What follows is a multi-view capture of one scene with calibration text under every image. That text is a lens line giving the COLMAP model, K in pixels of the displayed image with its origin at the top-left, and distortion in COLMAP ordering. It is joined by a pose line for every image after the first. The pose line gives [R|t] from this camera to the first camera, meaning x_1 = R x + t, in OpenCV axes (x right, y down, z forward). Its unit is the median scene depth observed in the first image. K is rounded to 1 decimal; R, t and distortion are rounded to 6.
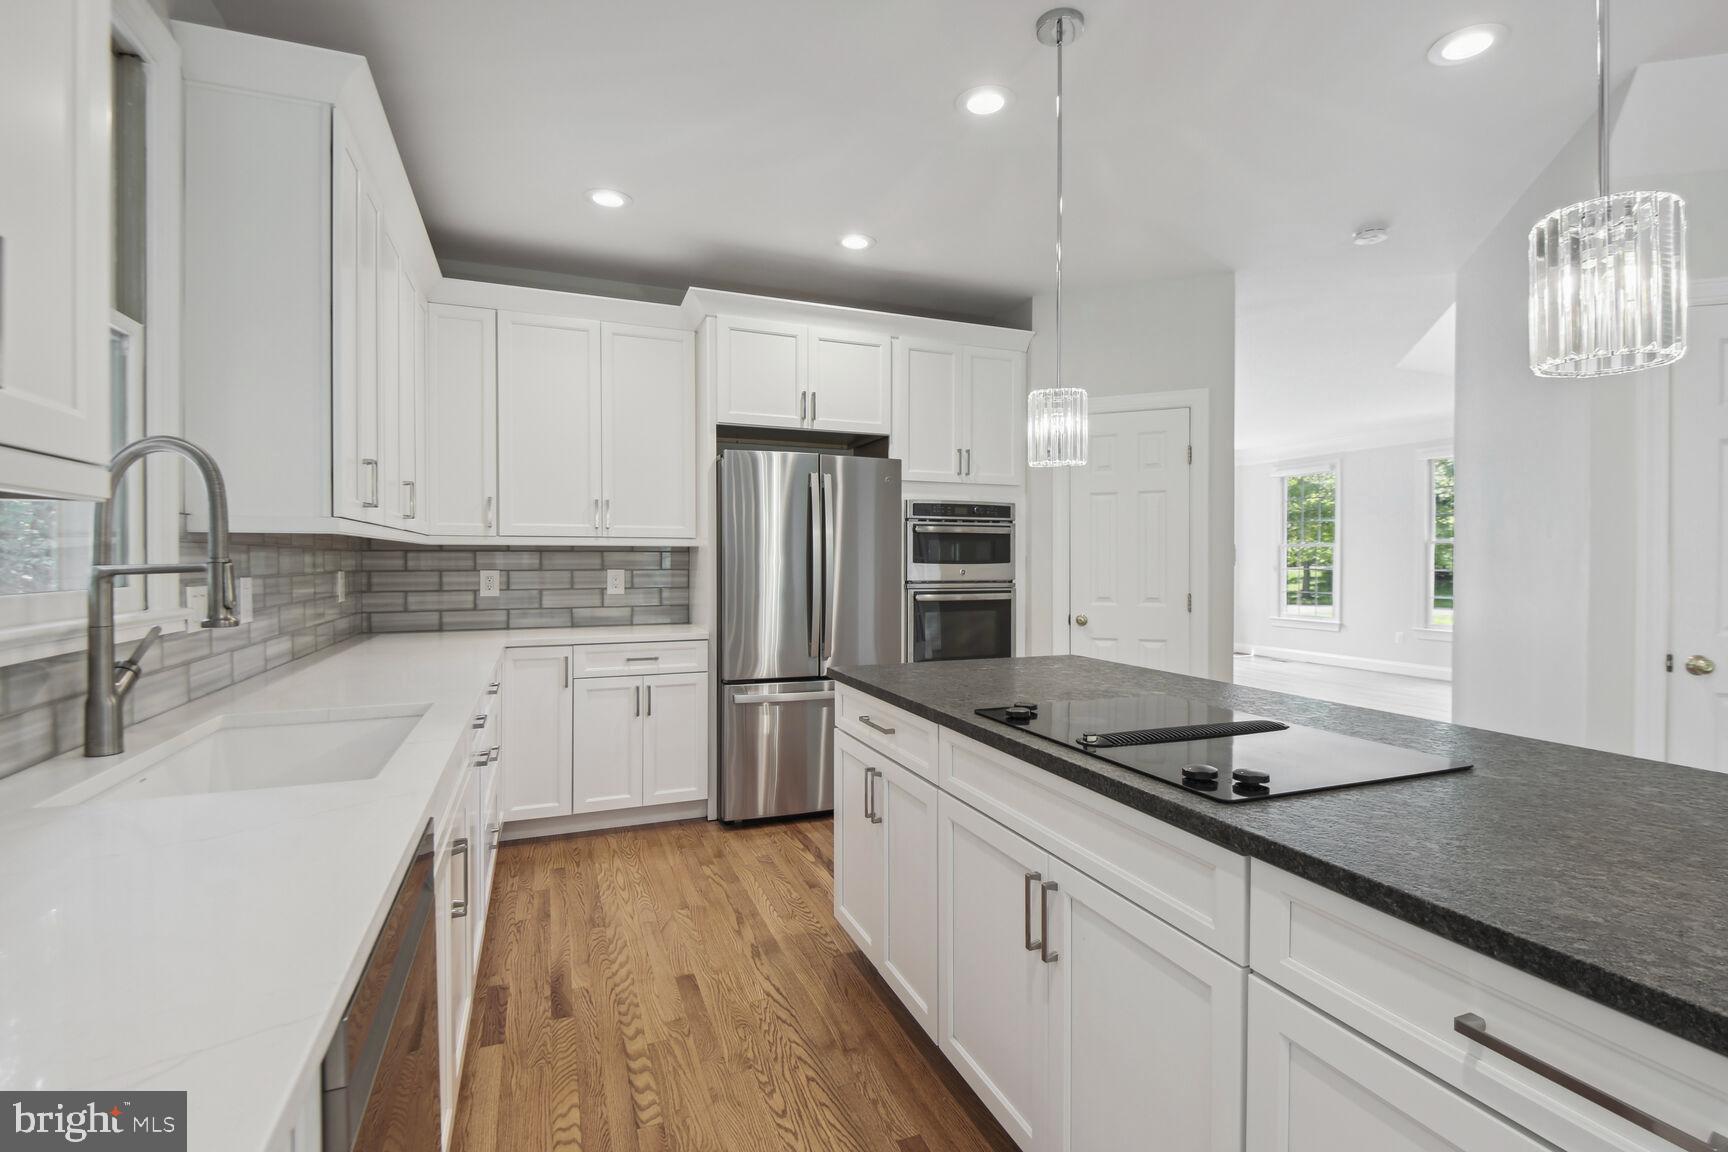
lens RADIAL K [[799.8, 0, 869.7], [0, 799.8, 567.8], [0, 0, 1]] dist [0.010666, -0.002558]
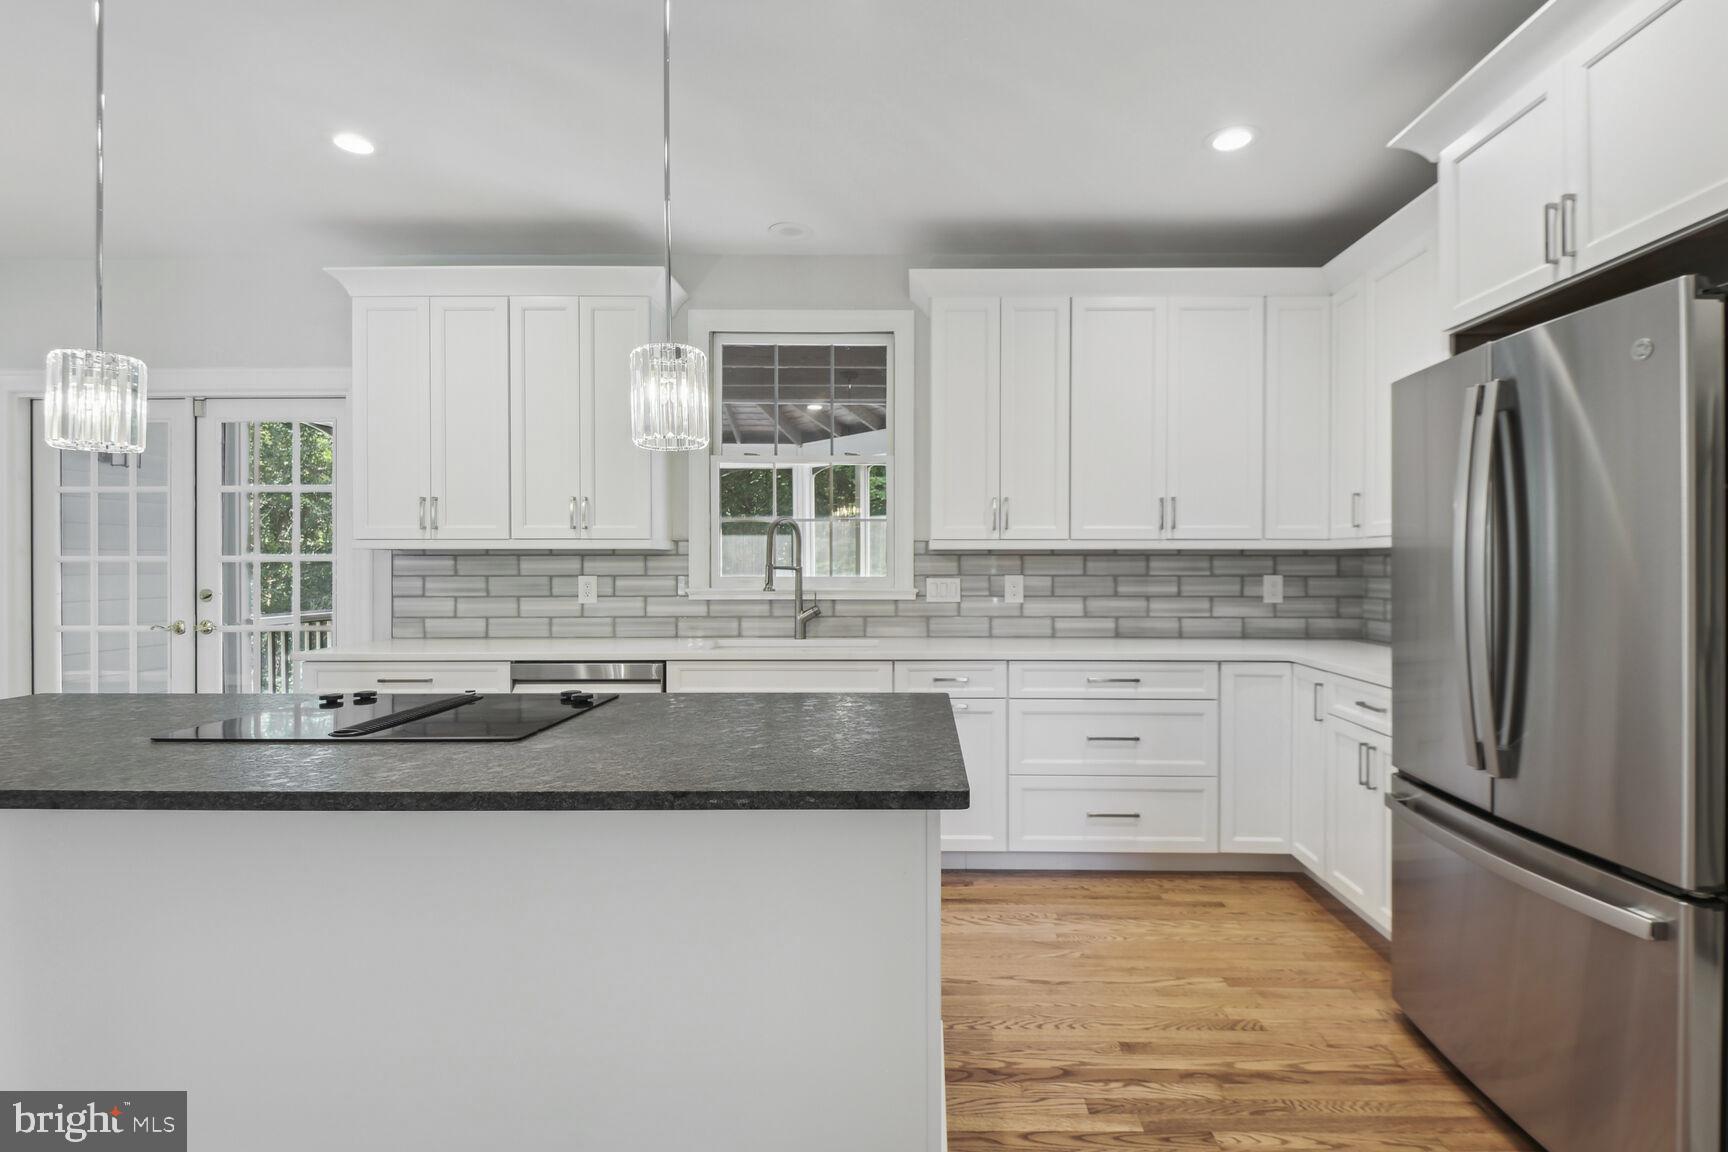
lens RADIAL K [[799.8, 0, 906.9], [0, 799.8, 553.7], [0, 0, 1]] dist [0.010666, -0.002558]
pose [[-0.367136, 0.001585, -0.930166, 0.625969], [-0.004379, 0.999985, 0.003433, -0.026629], [0.930157, 0.005334, -0.367124, 1.052793]]
